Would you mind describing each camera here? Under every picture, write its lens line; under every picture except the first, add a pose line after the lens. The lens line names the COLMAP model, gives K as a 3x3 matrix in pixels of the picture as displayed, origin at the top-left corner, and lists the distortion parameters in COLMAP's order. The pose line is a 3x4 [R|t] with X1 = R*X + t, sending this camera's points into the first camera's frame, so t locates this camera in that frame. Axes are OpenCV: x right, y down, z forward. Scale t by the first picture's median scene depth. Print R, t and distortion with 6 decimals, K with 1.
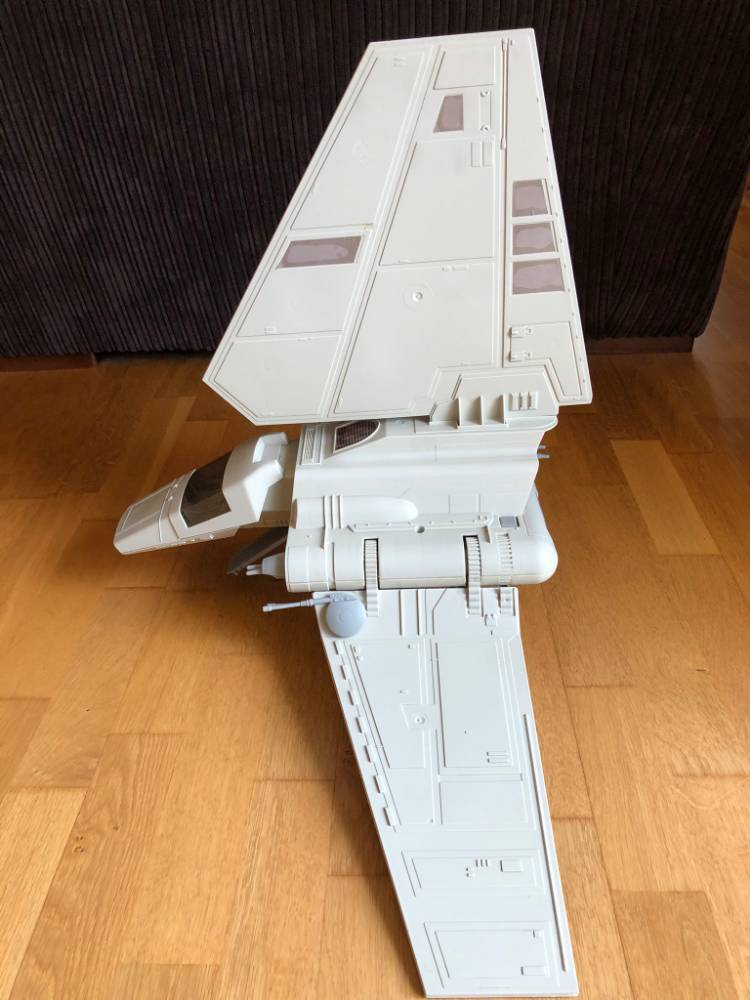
lens RADIAL K [[836.7, 0, 376.2], [0, 836.7, 498.0], [0, 0, 1]] dist [0.010426, 0.004223]
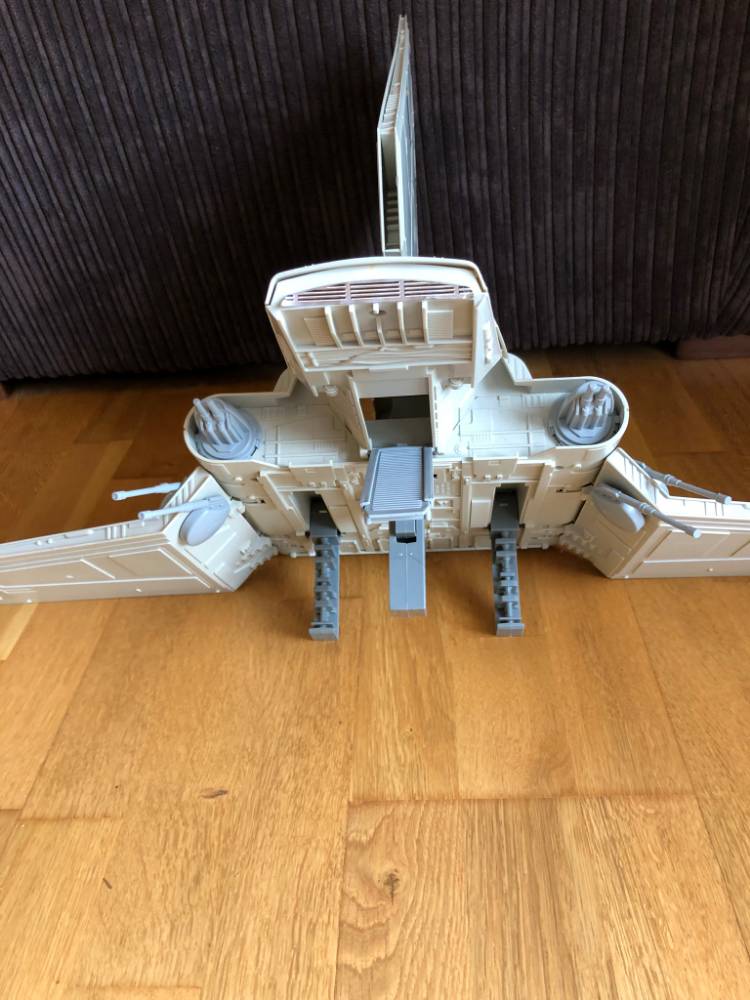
lens RADIAL K [[836.7, 0, 392.4], [0, 836.7, 502.0], [0, 0, 1]] dist [0.010426, 0.004223]
pose [[0.999442, -0.029782, -0.015104, 0.010294], [0.029873, 0.999537, 0.005845, -0.078944], [0.014923, -0.006293, 0.999869, 0.361439]]
